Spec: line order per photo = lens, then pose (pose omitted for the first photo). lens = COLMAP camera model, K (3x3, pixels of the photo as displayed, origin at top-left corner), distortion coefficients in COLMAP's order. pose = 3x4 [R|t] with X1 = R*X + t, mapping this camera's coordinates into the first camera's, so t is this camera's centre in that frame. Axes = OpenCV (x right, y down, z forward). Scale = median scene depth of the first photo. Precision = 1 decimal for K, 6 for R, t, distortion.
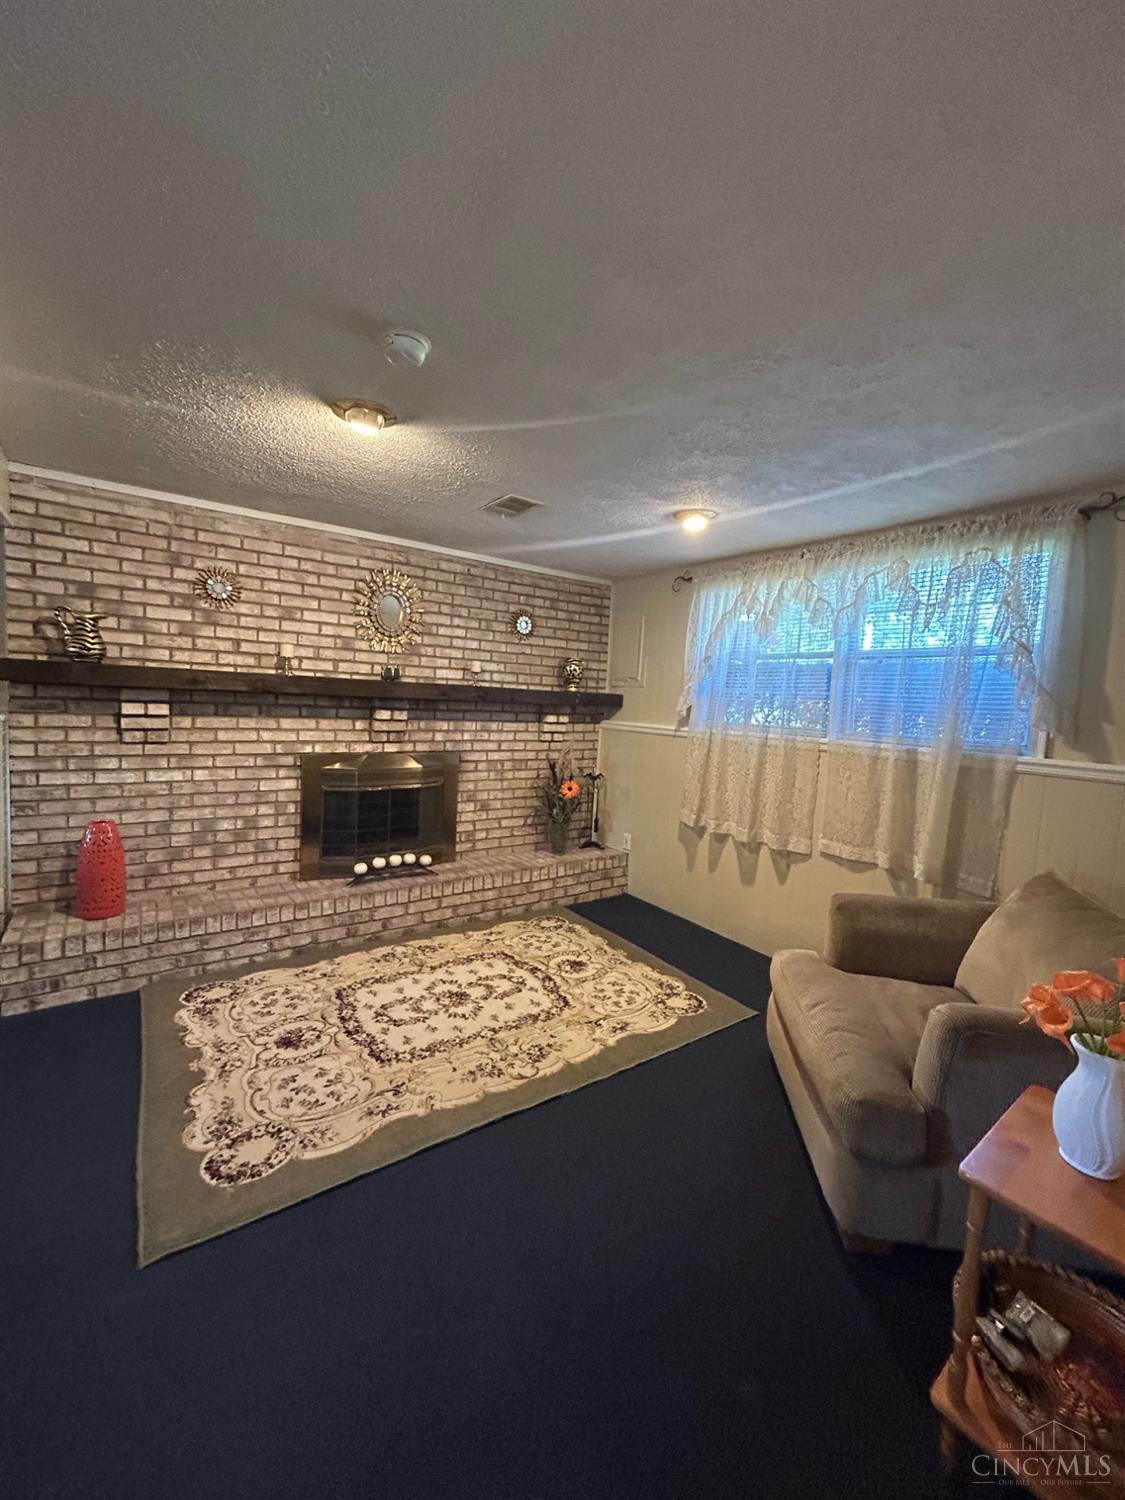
lens RADIAL K [[608.7, 0, 557.5], [0, 608.7, 745.2], [0, 0, 1]] dist [0.002758, 0.000172]
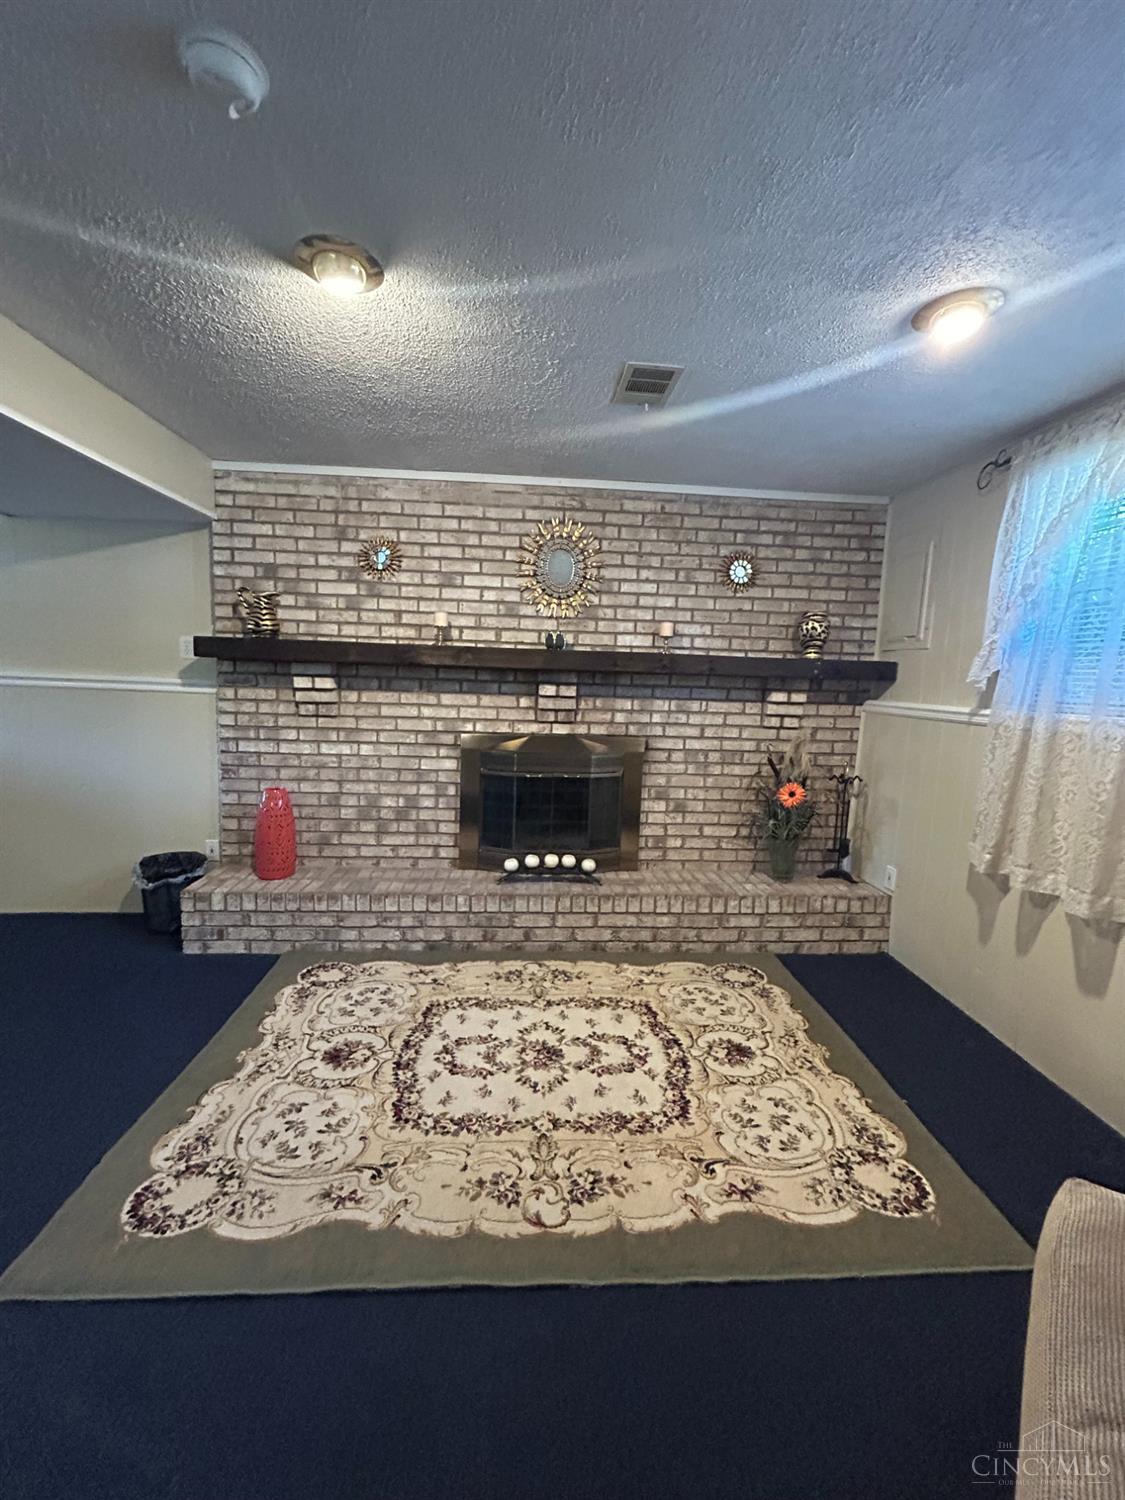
lens RADIAL K [[608.7, 0, 557.5], [0, 608.7, 745.2], [0, 0, 1]] dist [0.002758, 0.000172]
pose [[0.853942, 0.040617, -0.518781, 0.197080], [-0.031883, 0.999160, 0.025745, 0.005785], [0.519391, -0.005445, 0.854520, 0.310063]]
